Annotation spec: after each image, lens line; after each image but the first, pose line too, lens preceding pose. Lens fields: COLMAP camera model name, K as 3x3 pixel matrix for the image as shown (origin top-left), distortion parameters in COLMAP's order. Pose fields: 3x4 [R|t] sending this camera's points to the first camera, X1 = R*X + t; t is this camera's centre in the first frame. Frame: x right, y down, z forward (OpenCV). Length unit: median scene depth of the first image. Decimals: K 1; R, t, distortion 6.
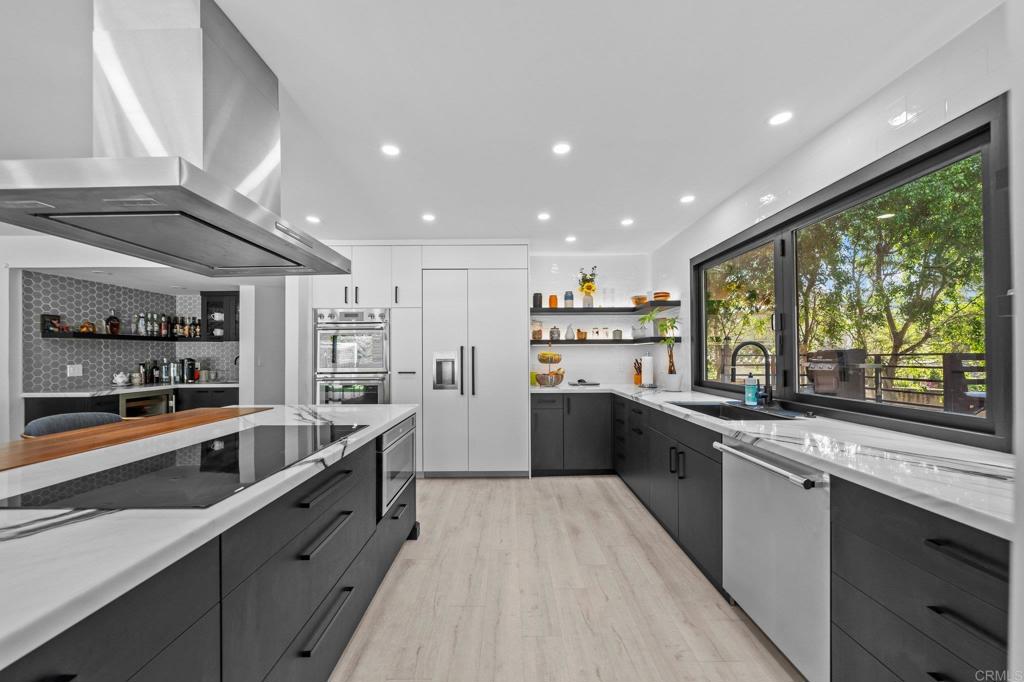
lens RADIAL K [[360.1, 0, 507.7], [0, 360.1, 345.6], [0, 0, 1]] dist [-0.000603, 0.000012]
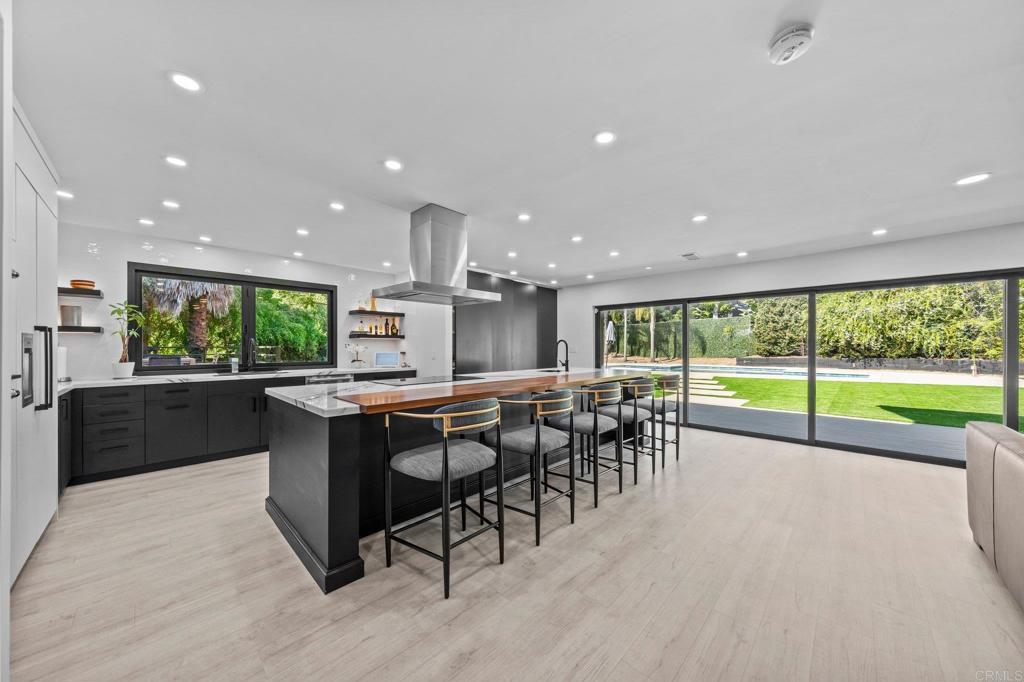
lens RADIAL K [[360.1, 0, 507.7], [0, 360.1, 345.6], [0, 0, 1]] dist [-0.000603, 0.000012]
pose [[-0.711091, 0.017110, 0.702892, -1.189494], [-0.003470, 0.999606, -0.027844, 0.057931], [-0.703092, -0.022239, -0.710752, 1.008484]]
